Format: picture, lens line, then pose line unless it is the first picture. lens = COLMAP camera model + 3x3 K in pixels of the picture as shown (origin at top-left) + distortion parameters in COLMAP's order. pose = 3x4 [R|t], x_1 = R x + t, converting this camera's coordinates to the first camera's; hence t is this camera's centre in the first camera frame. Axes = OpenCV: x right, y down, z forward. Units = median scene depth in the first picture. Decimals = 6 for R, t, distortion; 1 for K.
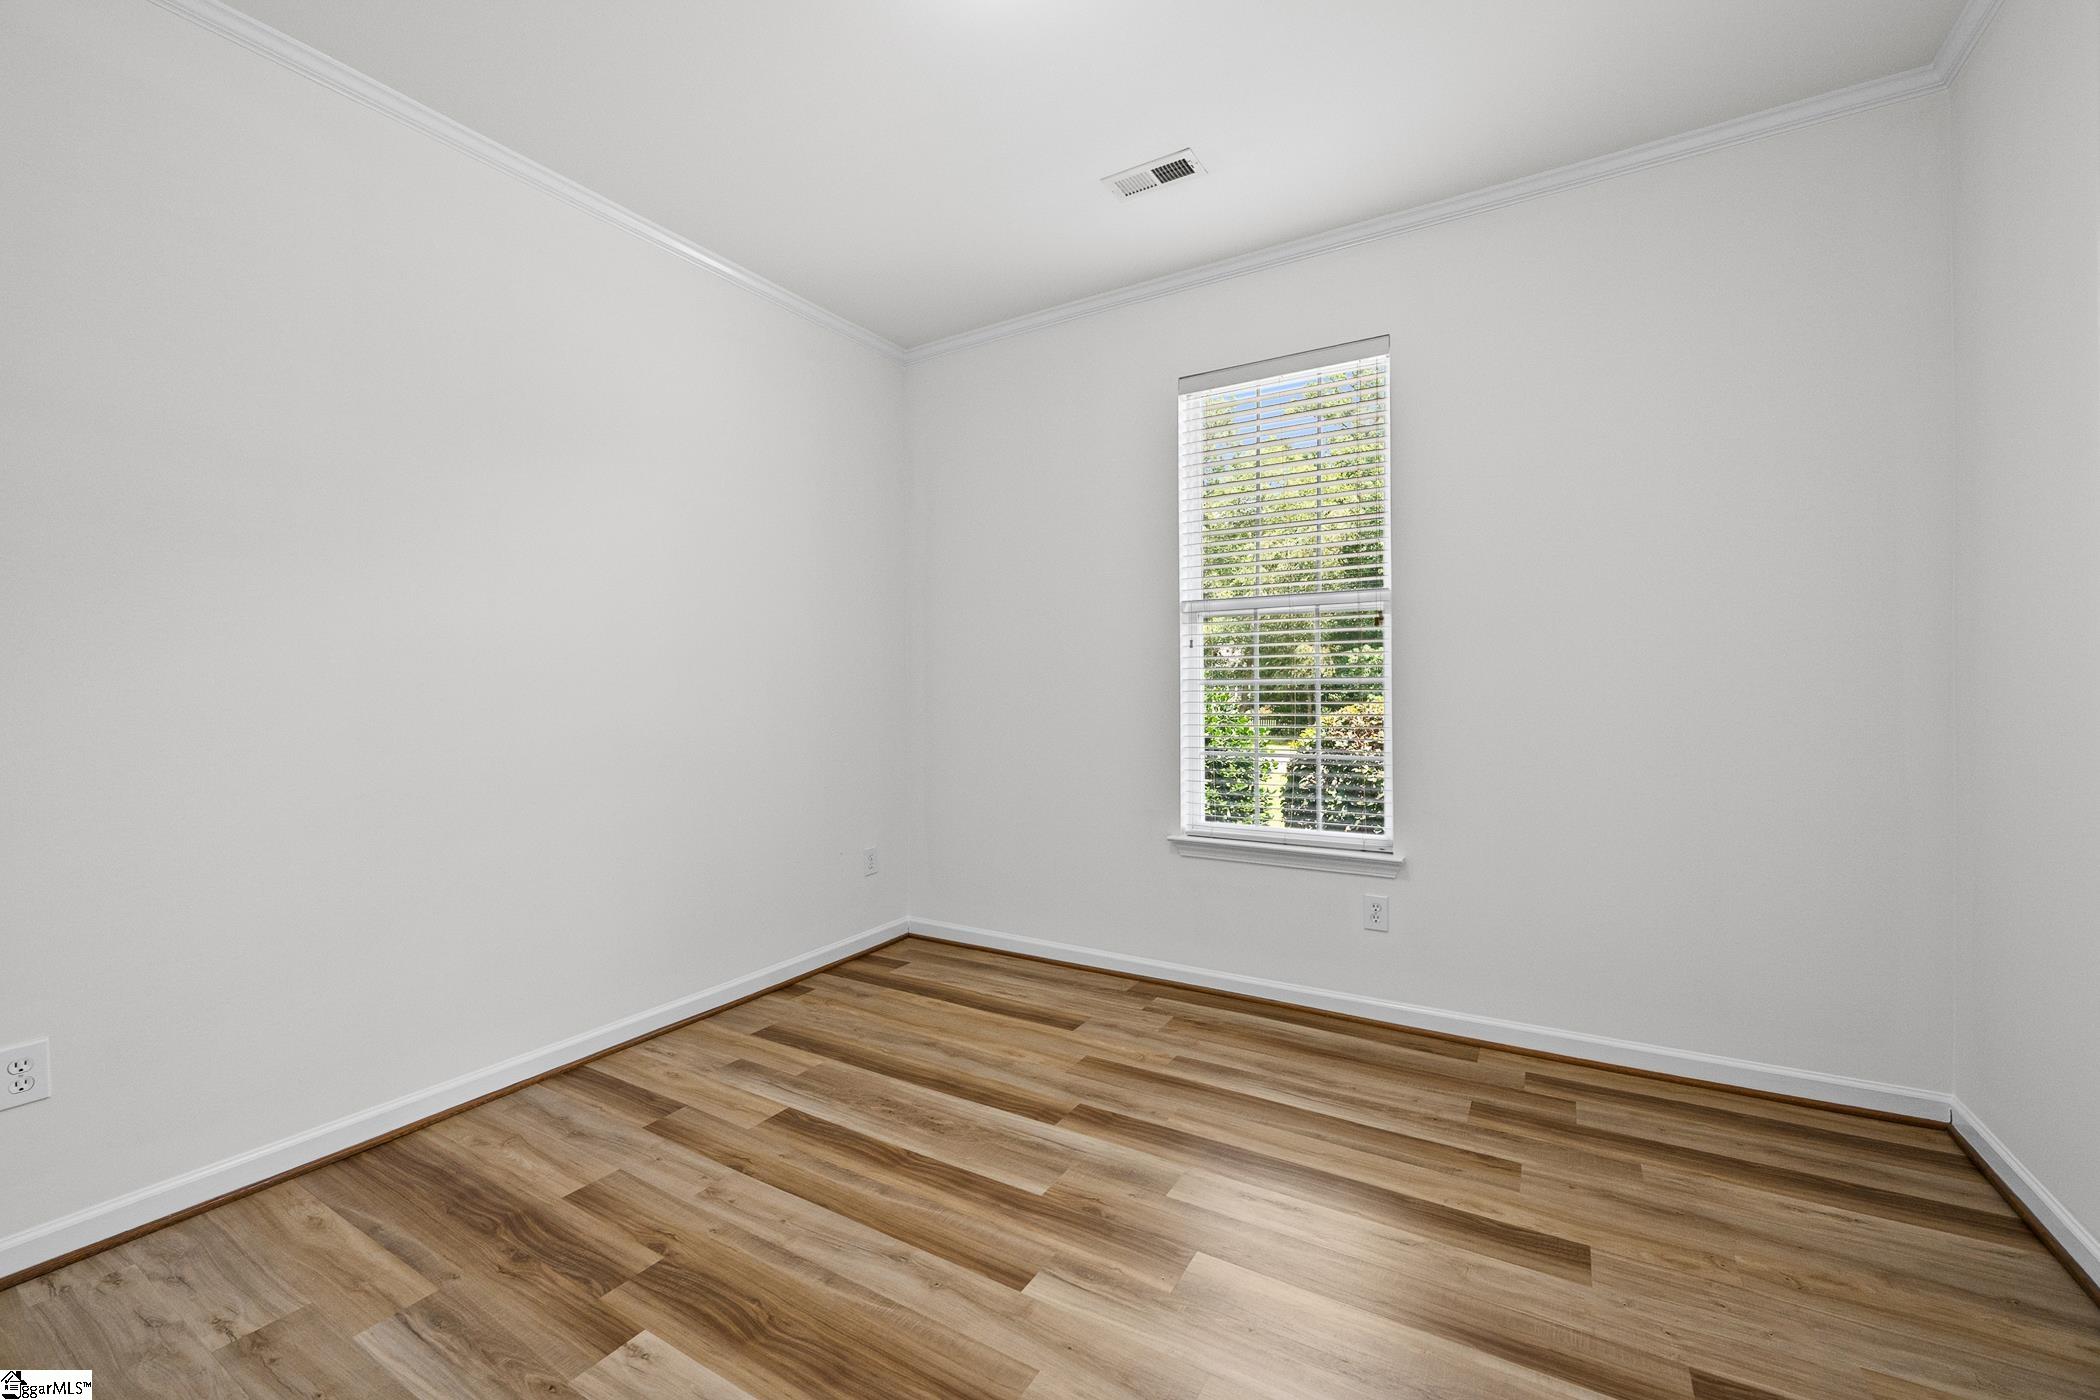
lens RADIAL K [[839.8, 0, 1051.6], [0, 839.8, 691.2], [0, 0, 1]] dist [-0.000385, 0.000269]
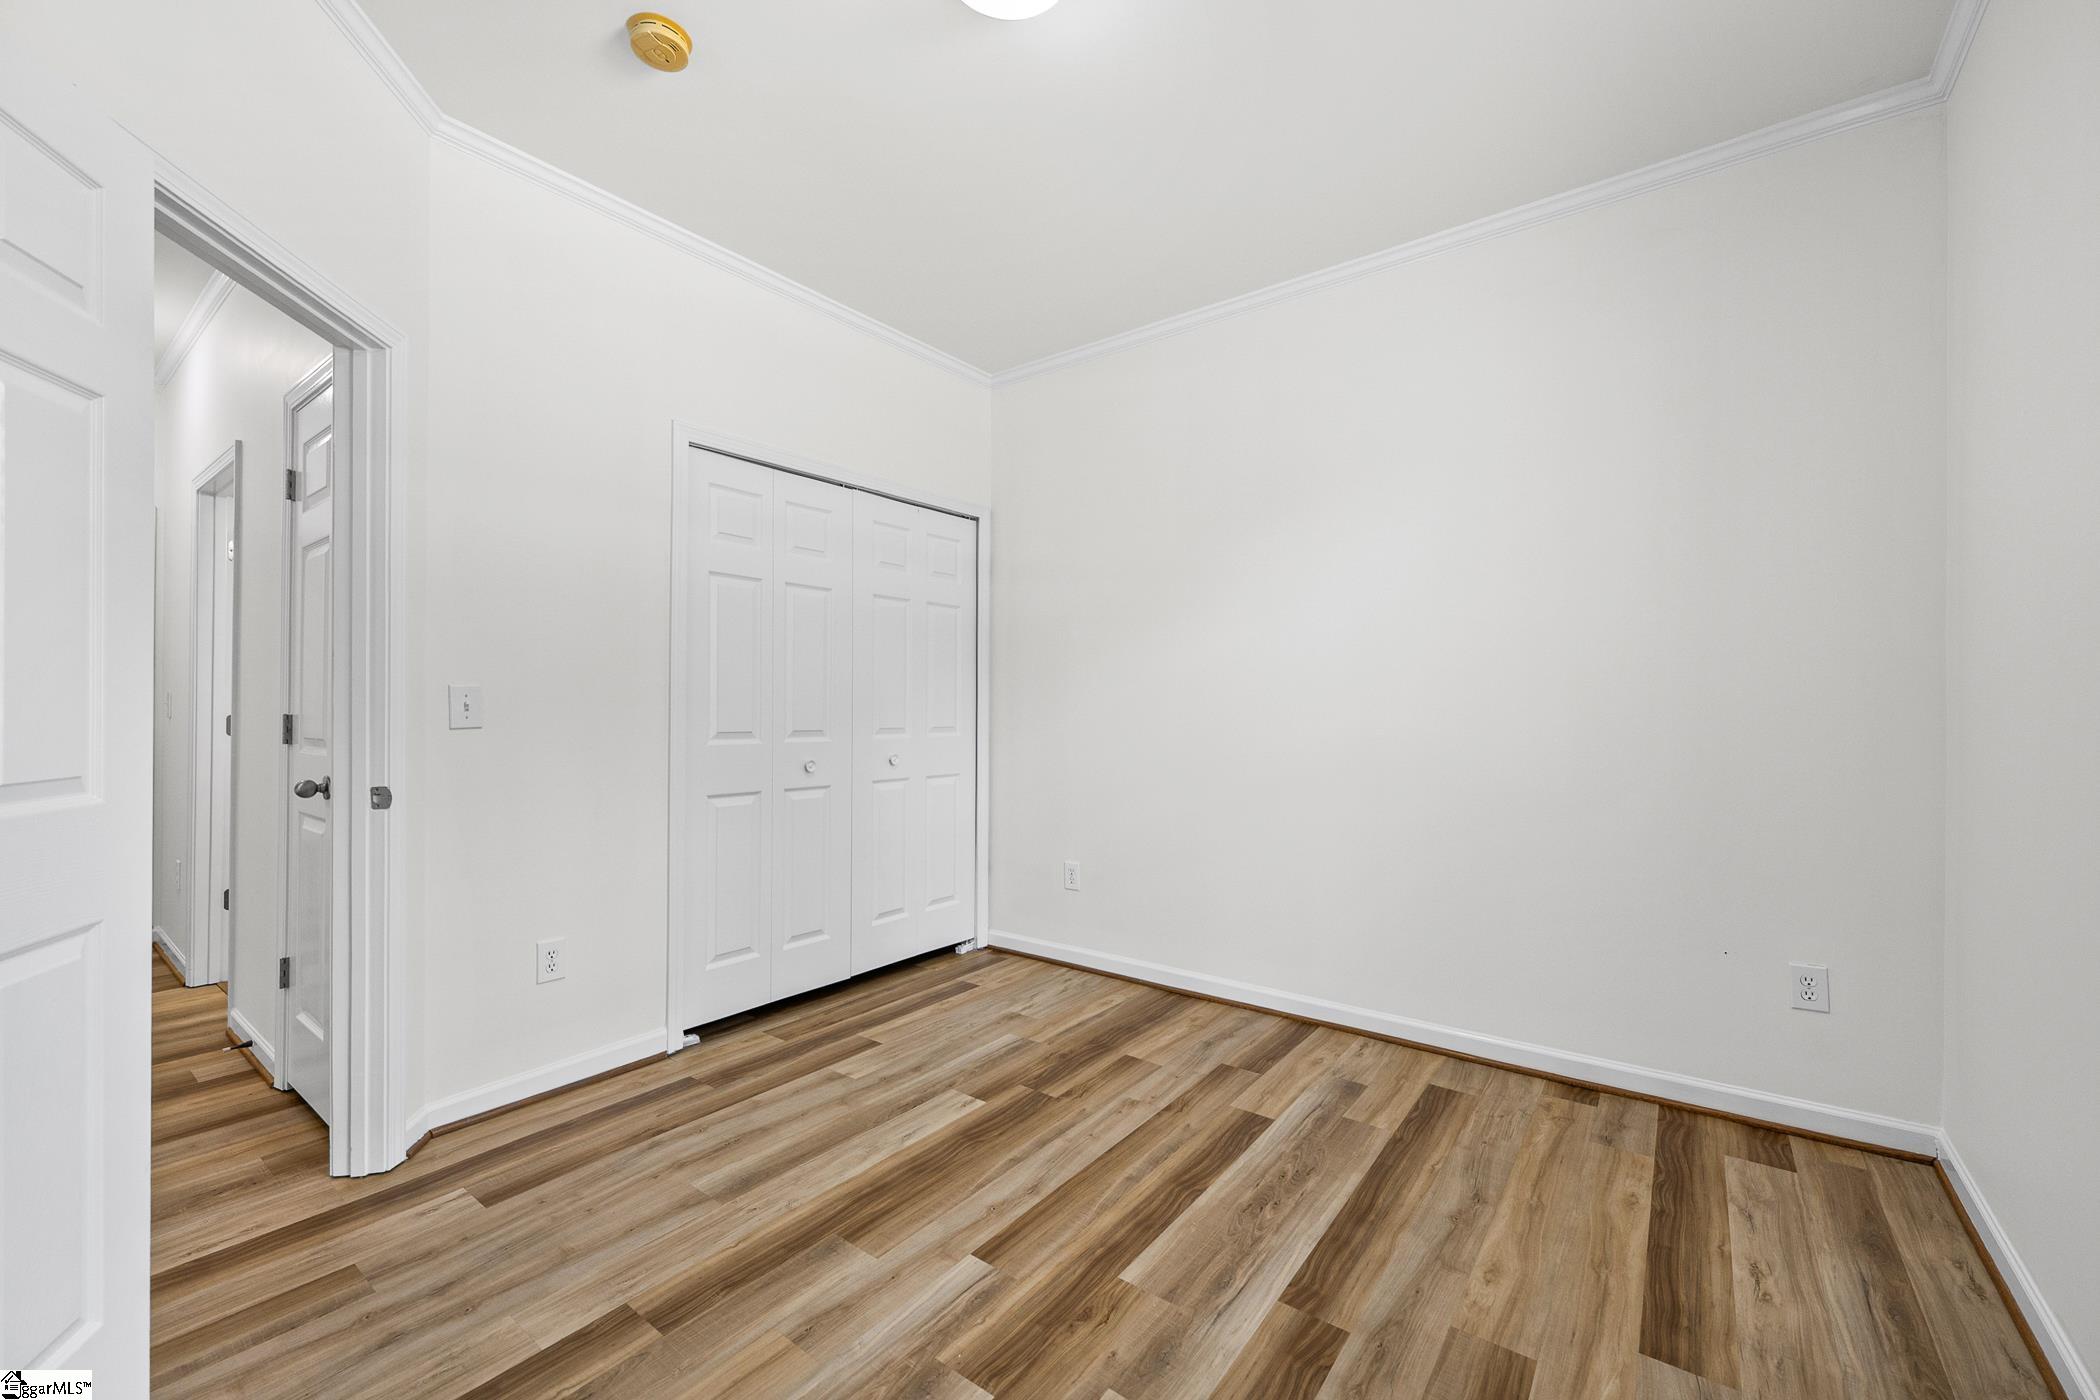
lens RADIAL K [[839.8, 0, 1050.3], [0, 839.8, 704.0], [0, 0, 1]] dist [-0.000385, 0.000269]
pose [[-0.100710, 0.004538, -0.994906, 0.771150], [-0.002275, 0.999986, 0.004791, -0.009873], [0.994913, 0.002746, -0.100698, 0.893203]]
